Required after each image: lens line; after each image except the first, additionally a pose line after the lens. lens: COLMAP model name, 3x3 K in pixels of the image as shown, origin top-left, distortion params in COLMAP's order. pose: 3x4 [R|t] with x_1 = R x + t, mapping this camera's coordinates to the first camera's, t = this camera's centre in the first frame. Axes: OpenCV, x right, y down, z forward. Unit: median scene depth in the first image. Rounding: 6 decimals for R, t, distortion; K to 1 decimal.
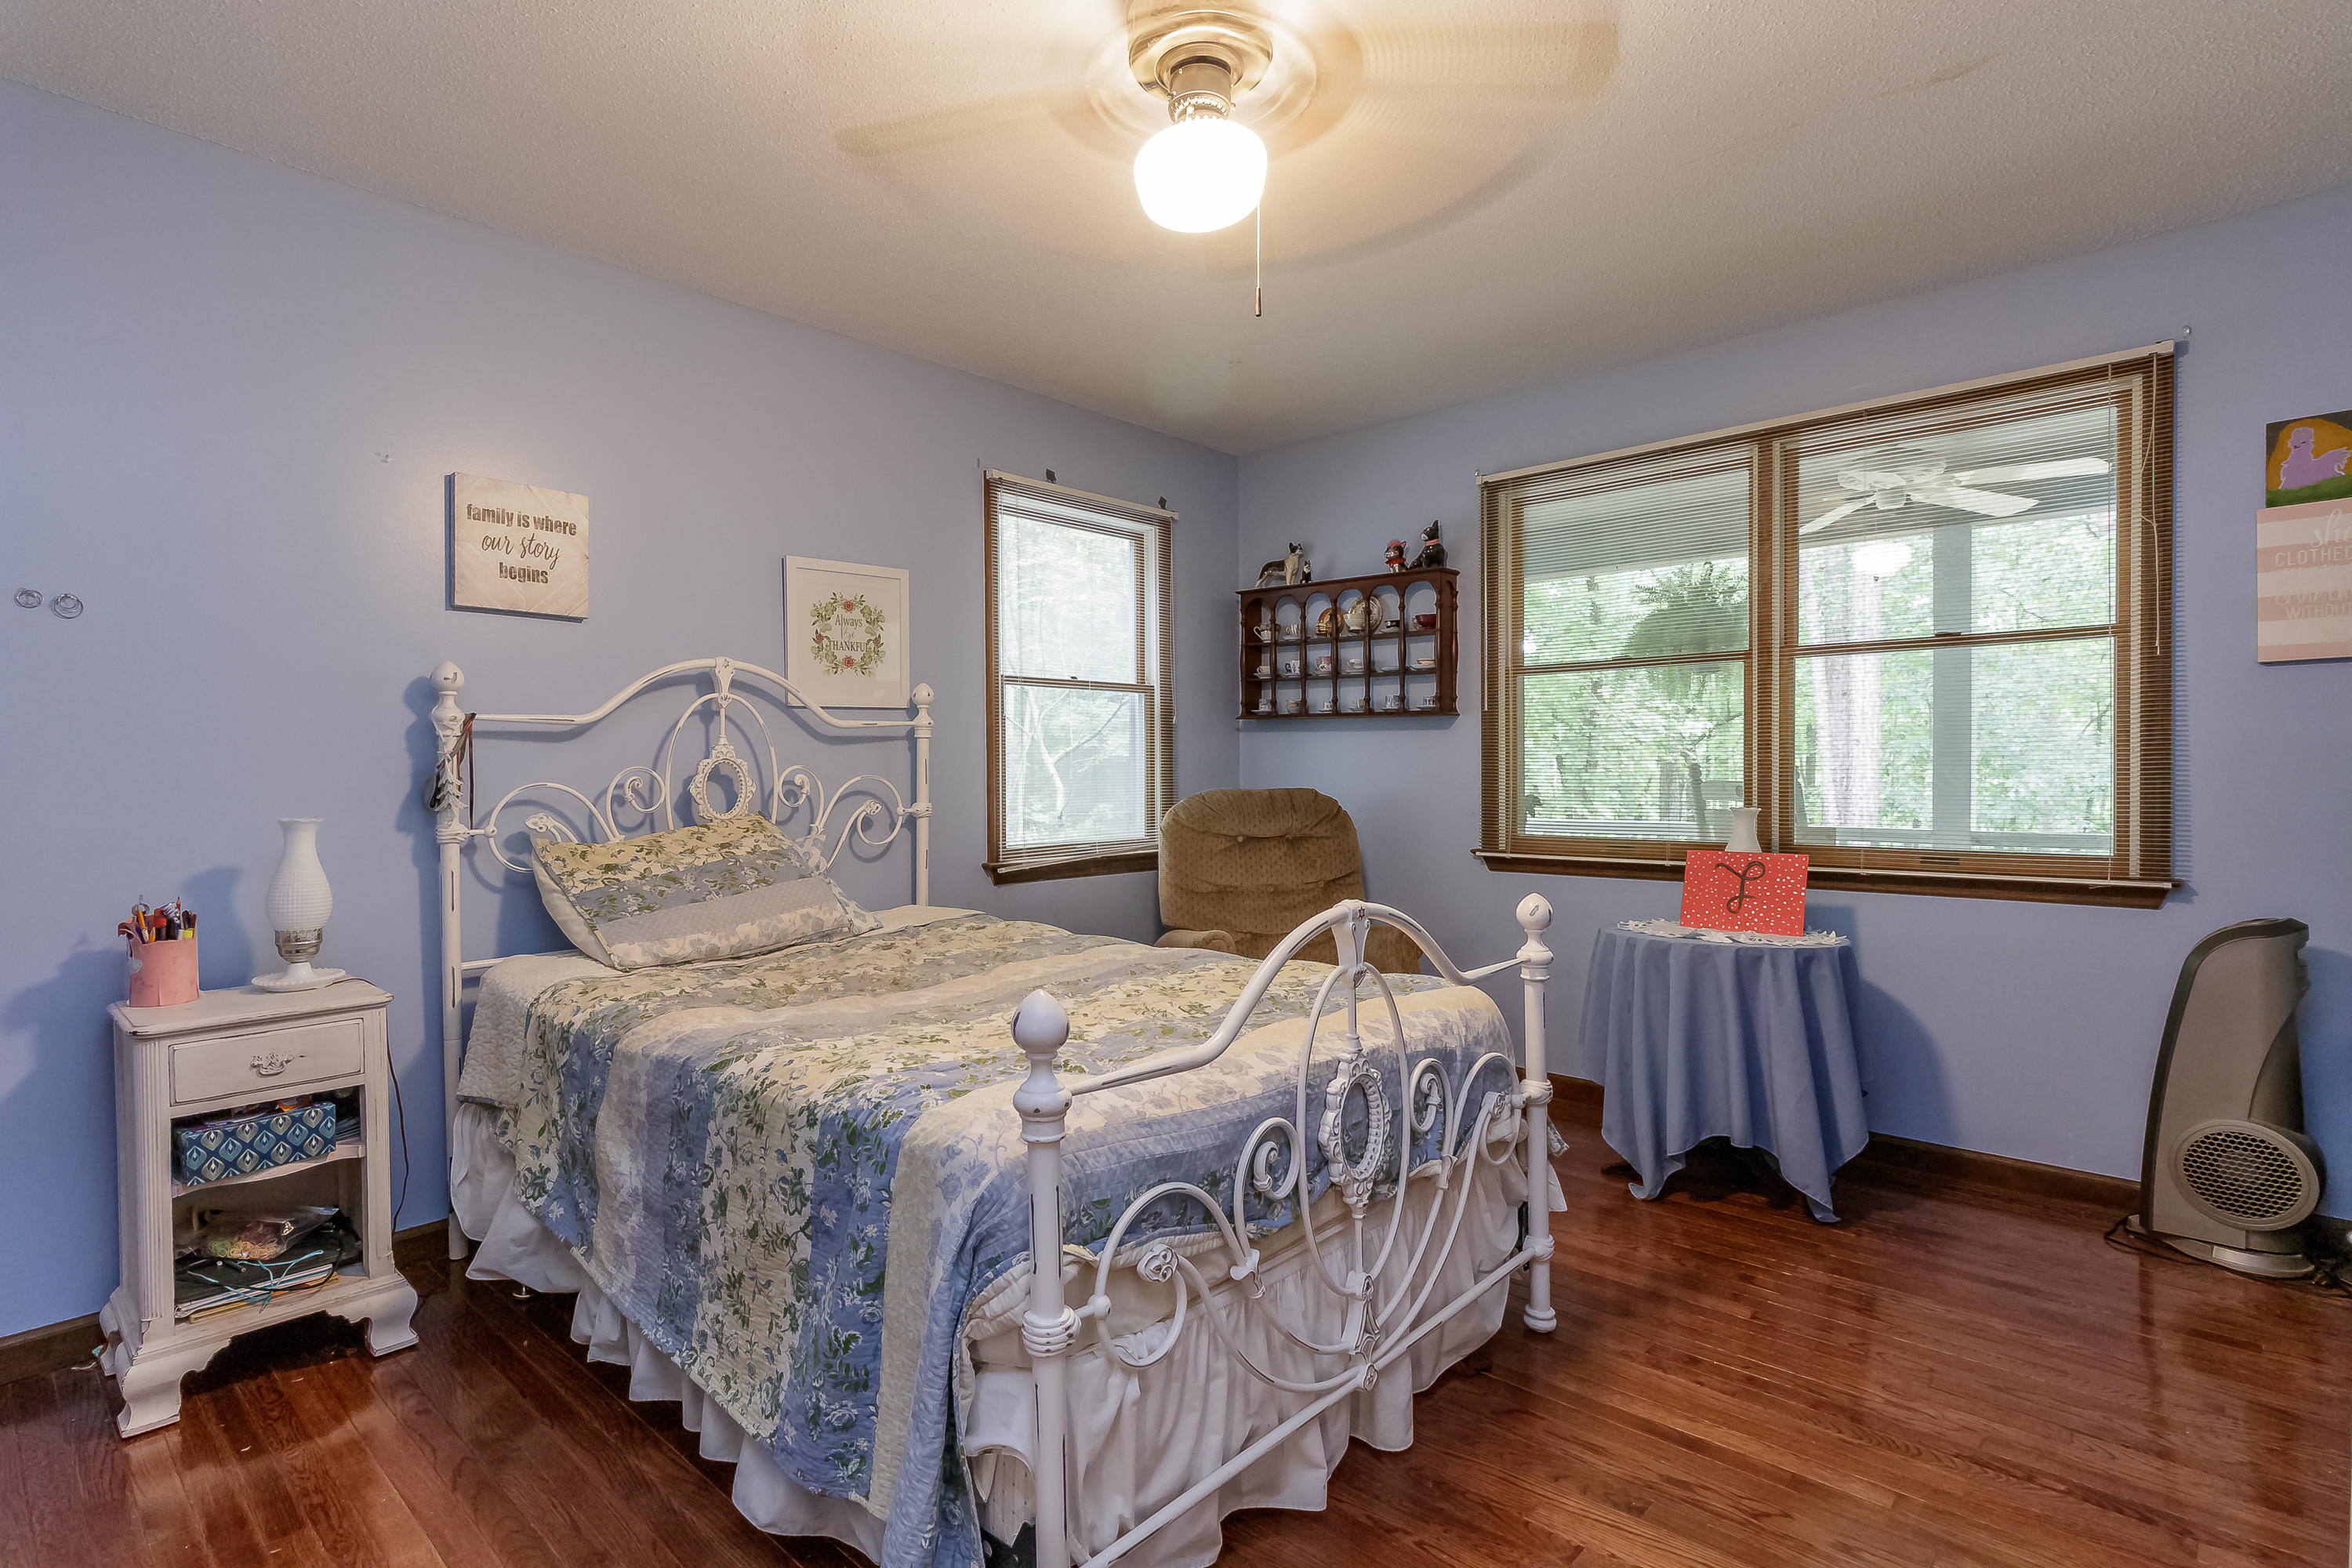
lens RADIAL K [[1092.6, 0, 1174.4], [0, 1092.6, 781.7], [0, 0, 1]] dist [-0.002356, 0.001079]
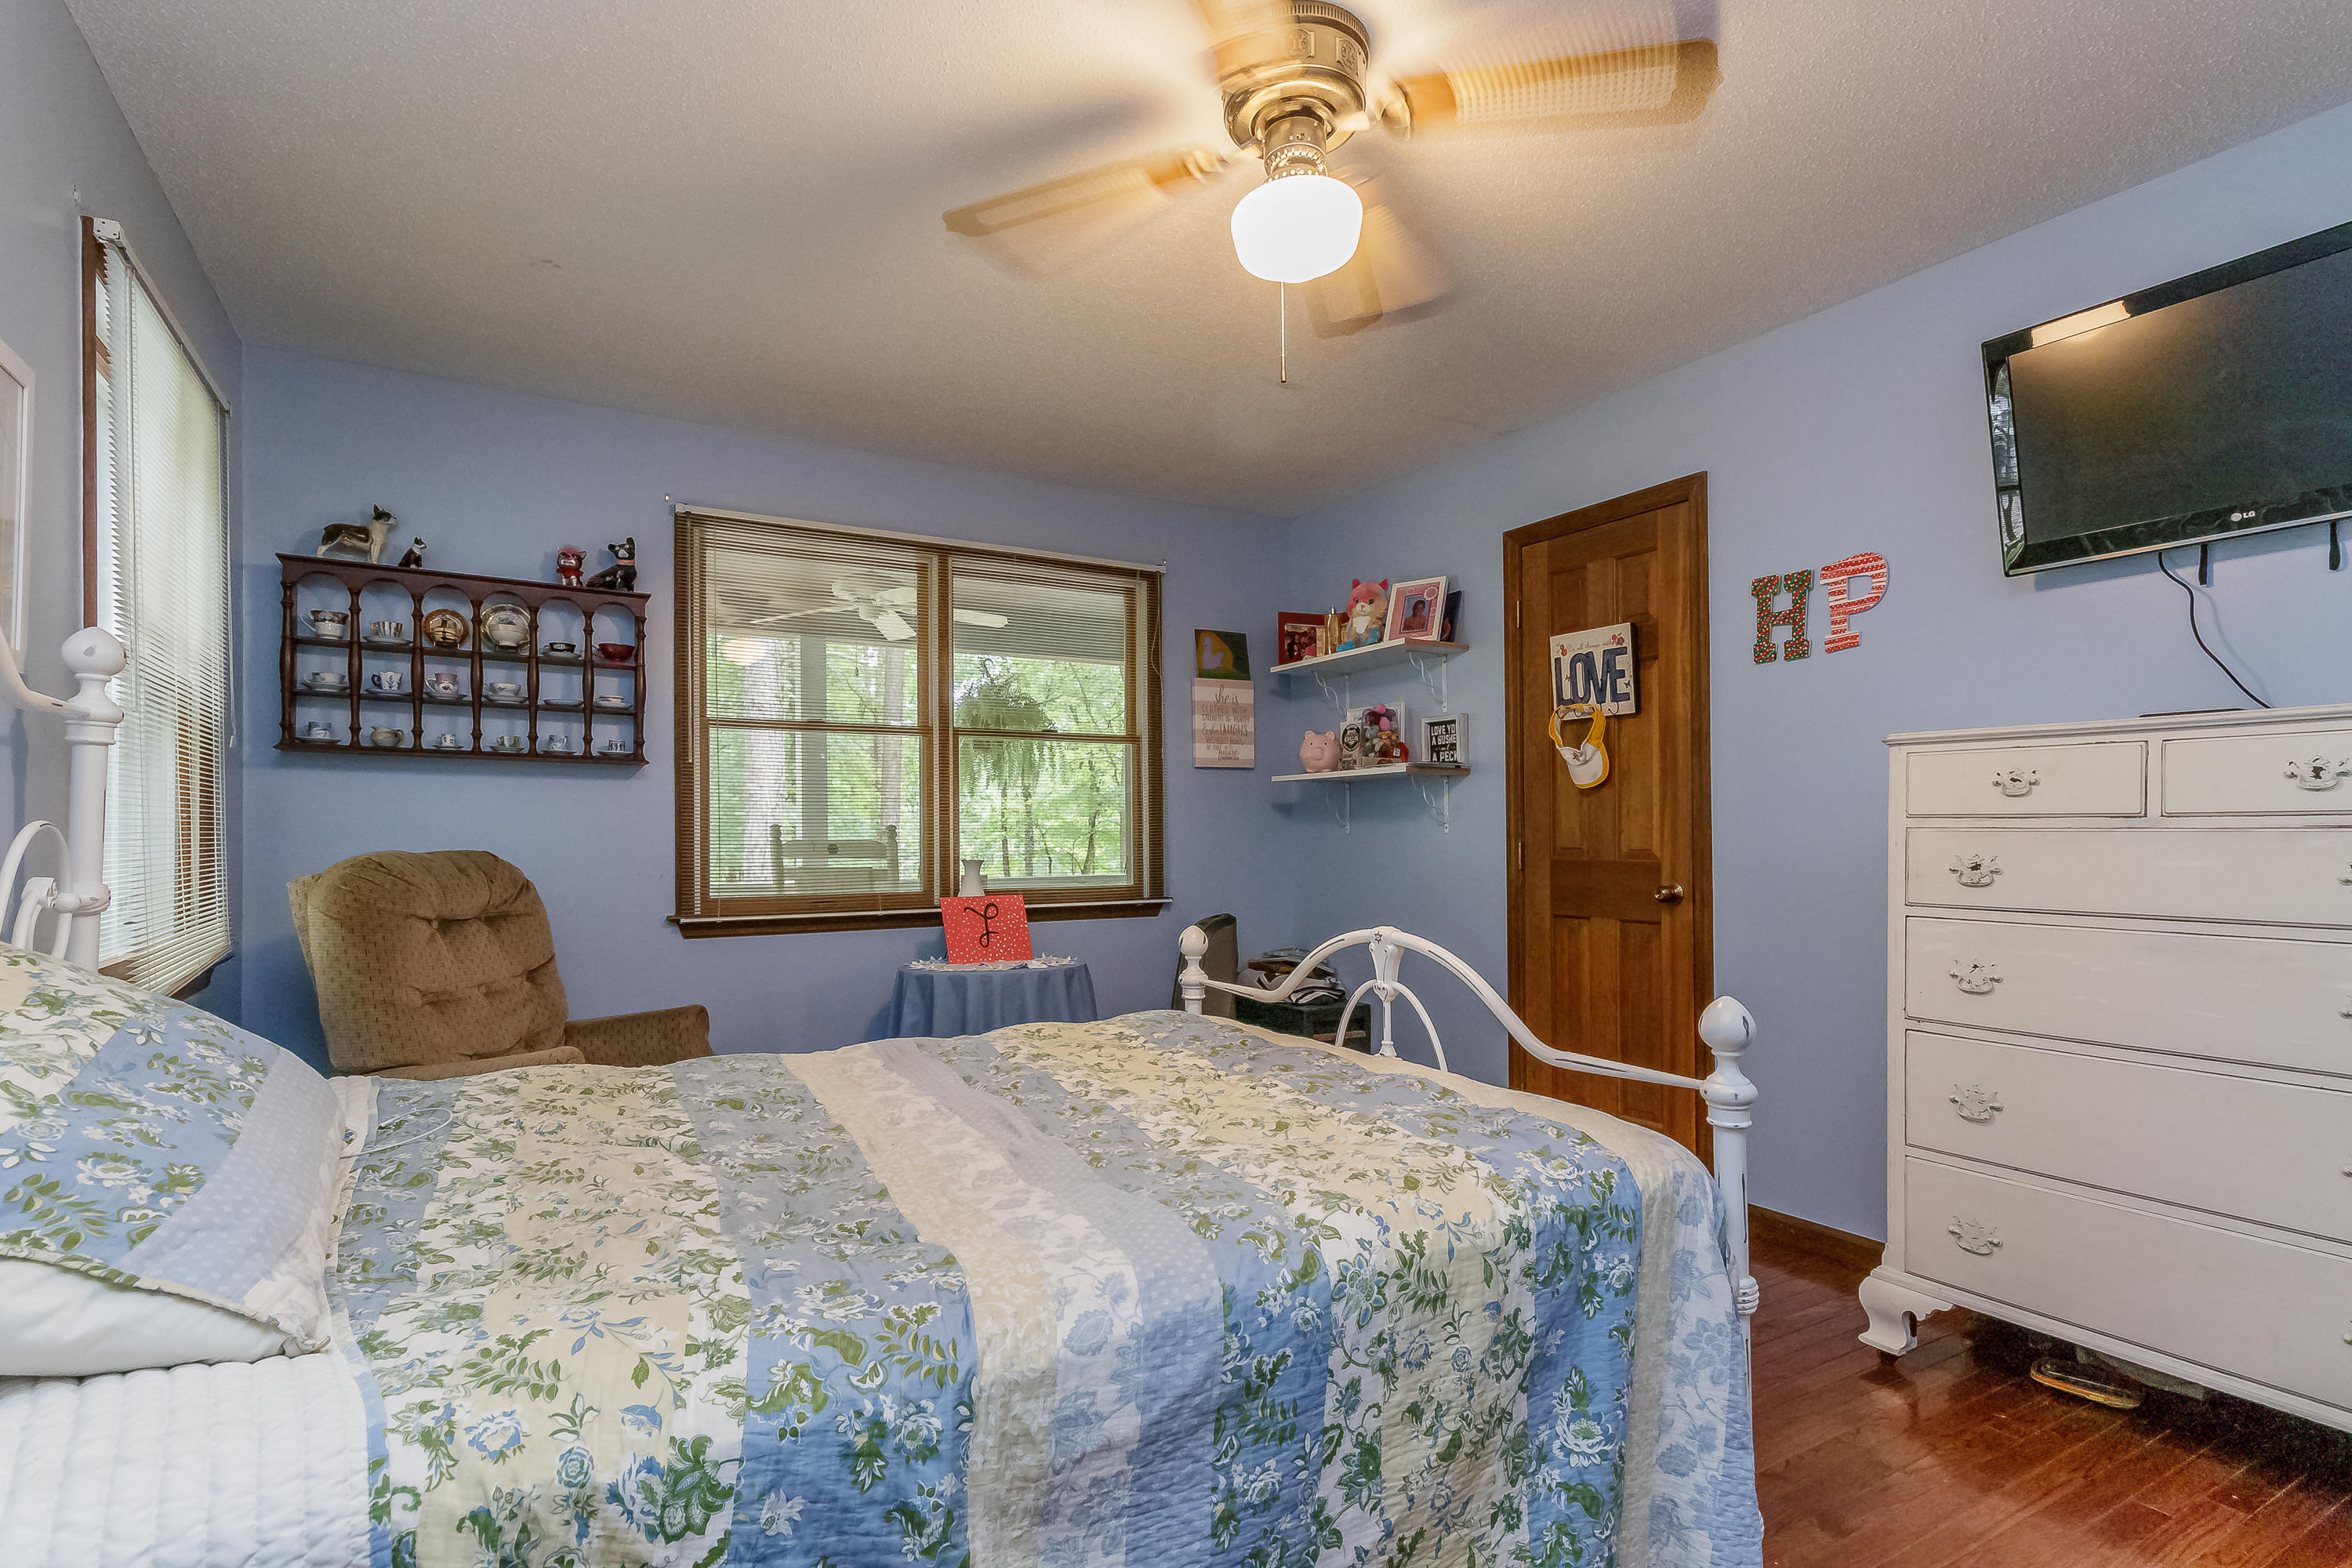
lens RADIAL K [[1092.6, 0, 1082.7], [0, 1092.6, 809.3], [0, 0, 1]] dist [-0.002356, 0.001079]
pose [[0.356354, 0.024058, 0.934041, -0.670361], [0.010714, 0.999498, -0.029832, 0.006782], [-0.934290, 0.020638, 0.355917, 0.559499]]
